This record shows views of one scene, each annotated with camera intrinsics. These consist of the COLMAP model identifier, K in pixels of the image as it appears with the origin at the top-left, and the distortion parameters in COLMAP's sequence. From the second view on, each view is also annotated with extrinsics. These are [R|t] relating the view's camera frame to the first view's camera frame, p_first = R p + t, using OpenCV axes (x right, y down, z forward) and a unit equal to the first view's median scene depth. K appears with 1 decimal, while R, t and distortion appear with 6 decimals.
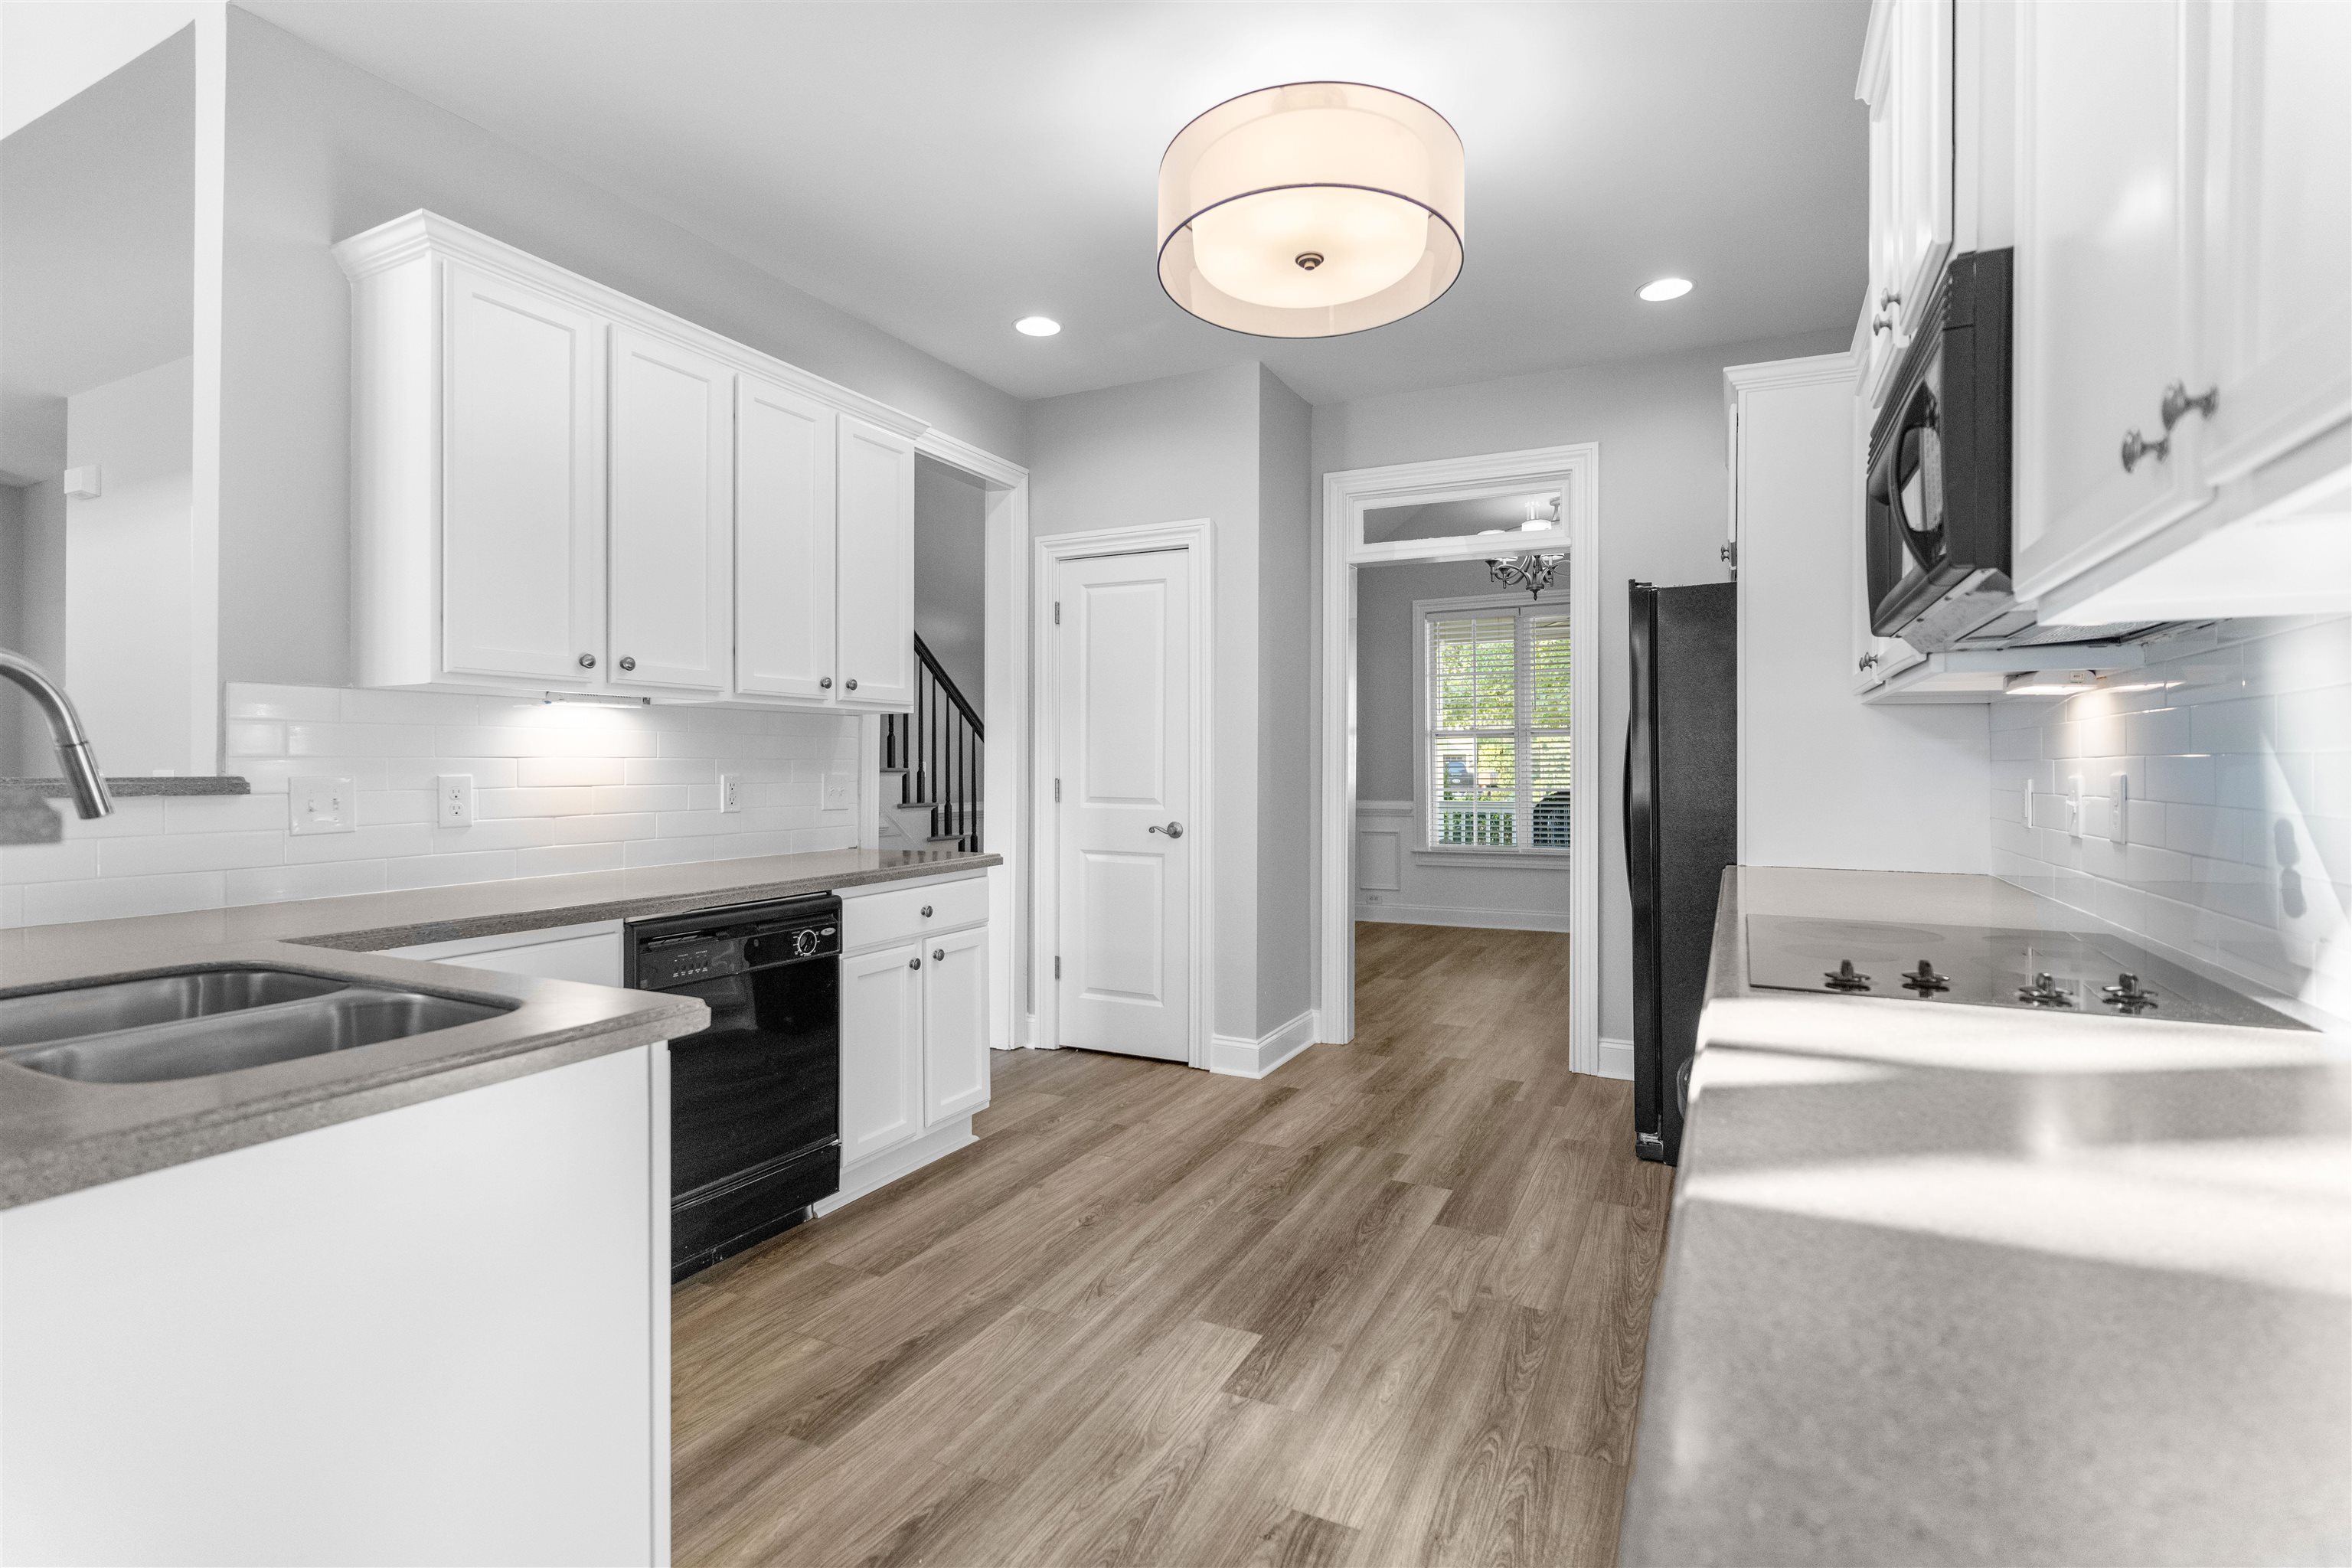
lens RADIAL K [[1117.8, 0, 1176.0], [0, 1117.8, 784.0], [0, 0, 1]] dist [0.004390, -0.000298]
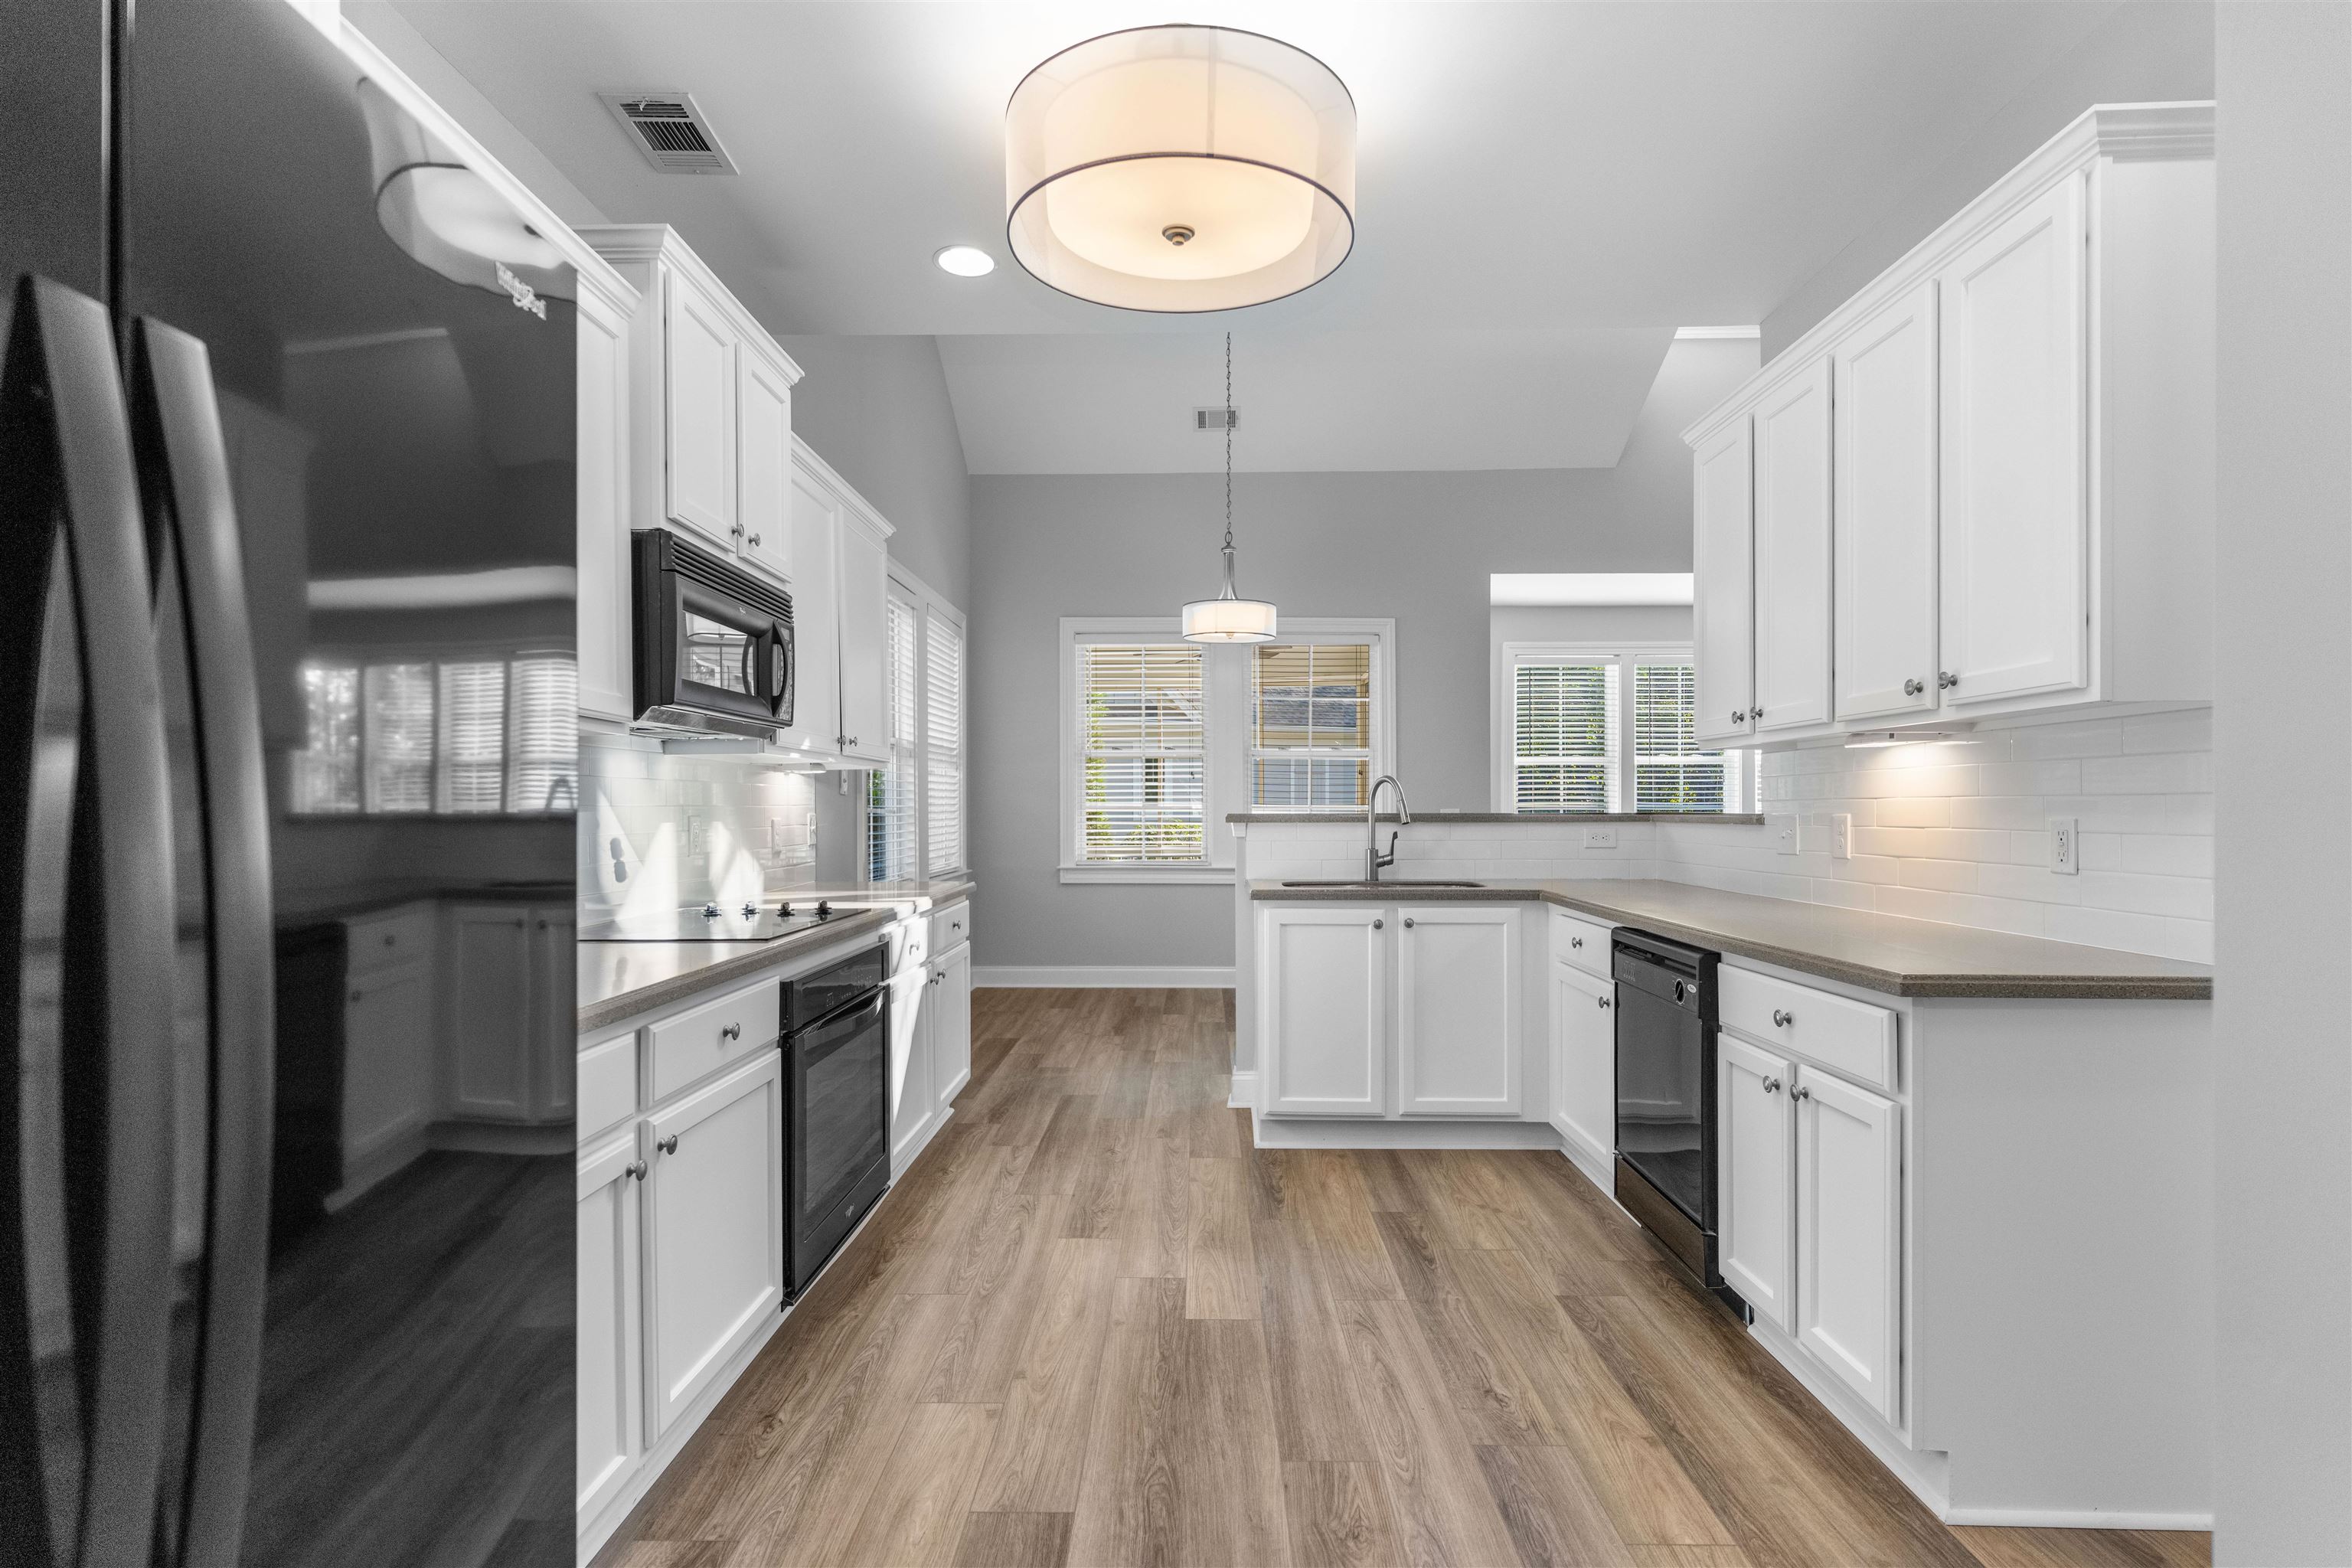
lens RADIAL K [[1117.8, 0, 1176.0], [0, 1117.8, 784.0], [0, 0, 1]] dist [0.004390, -0.000298]
pose [[-0.904613, -0.005002, -0.426204, 0.512488], [-0.001896, 0.999968, -0.007711, -0.029872], [0.426229, -0.006167, -0.904594, 1.821073]]
